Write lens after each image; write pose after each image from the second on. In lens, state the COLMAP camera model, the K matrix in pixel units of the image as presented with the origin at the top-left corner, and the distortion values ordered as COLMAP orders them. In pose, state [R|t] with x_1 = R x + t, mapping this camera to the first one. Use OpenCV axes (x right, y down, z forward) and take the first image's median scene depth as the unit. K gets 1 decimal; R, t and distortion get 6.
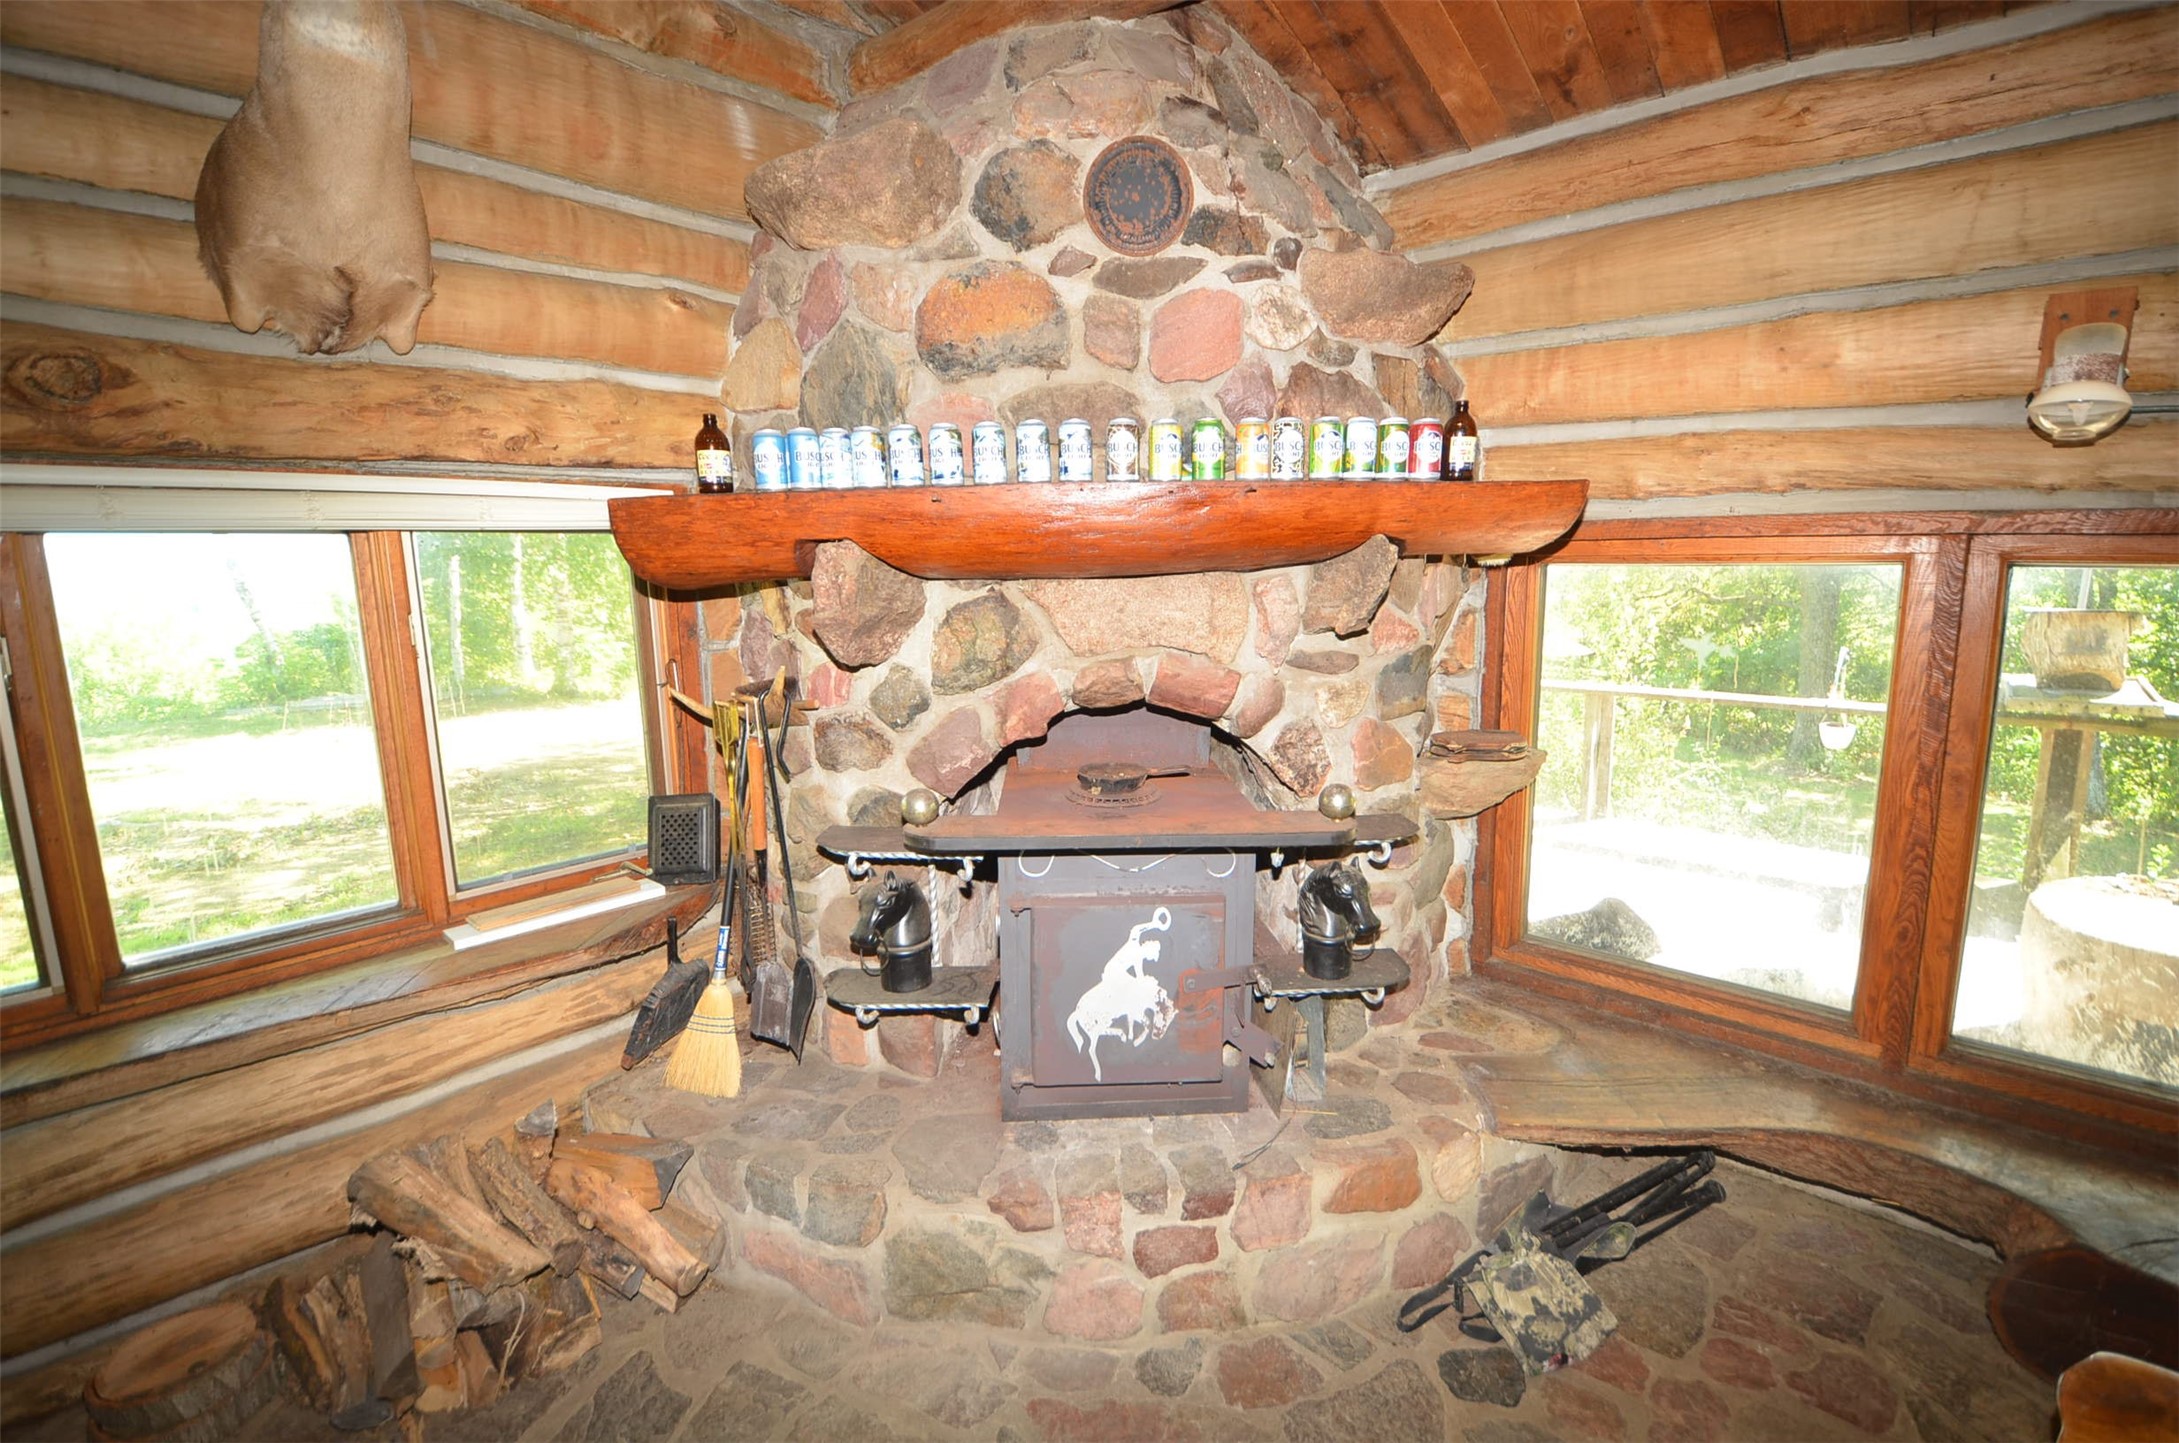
lens RADIAL K [[951.2, 0, 1113.8], [0, 951.2, 726.1], [0, 0, 1]] dist [0.022109, -0.027990]
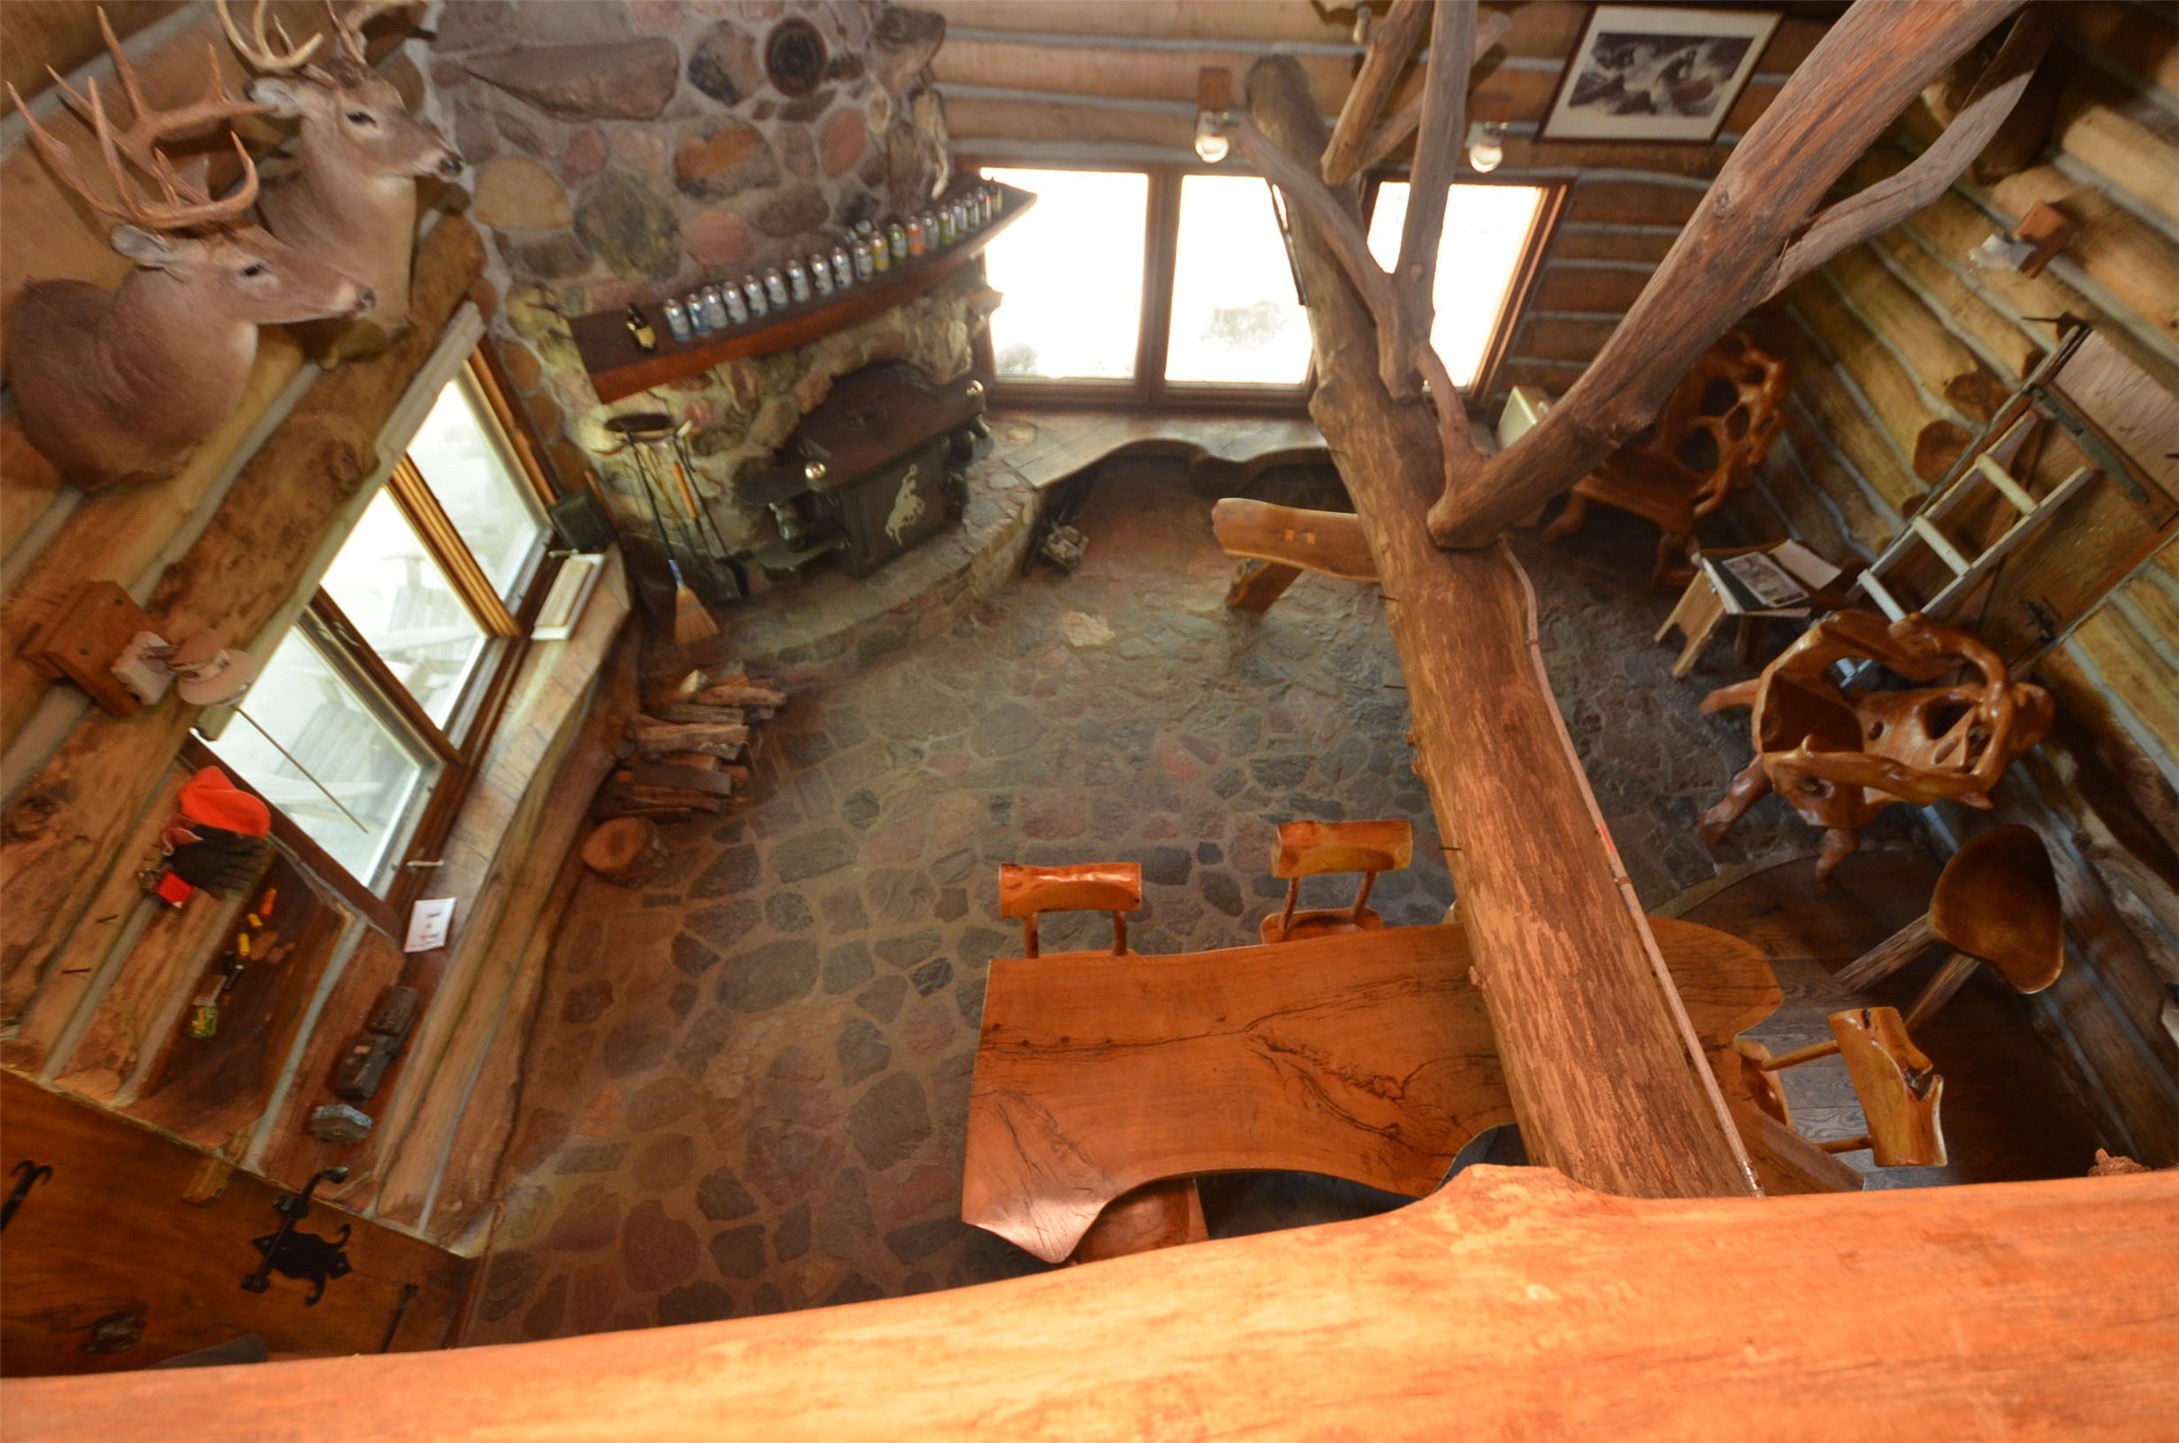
lens RADIAL K [[944.9, 0, 1112.0], [0, 944.9, 731.9], [0, 0, 1]] dist [0.001087, -0.015689]
pose [[0.709912, -0.527549, 0.466601, -0.910529], [0.059109, 0.704804, 0.706935, -0.836501], [-0.701806, -0.474281, 0.531532, -0.707607]]
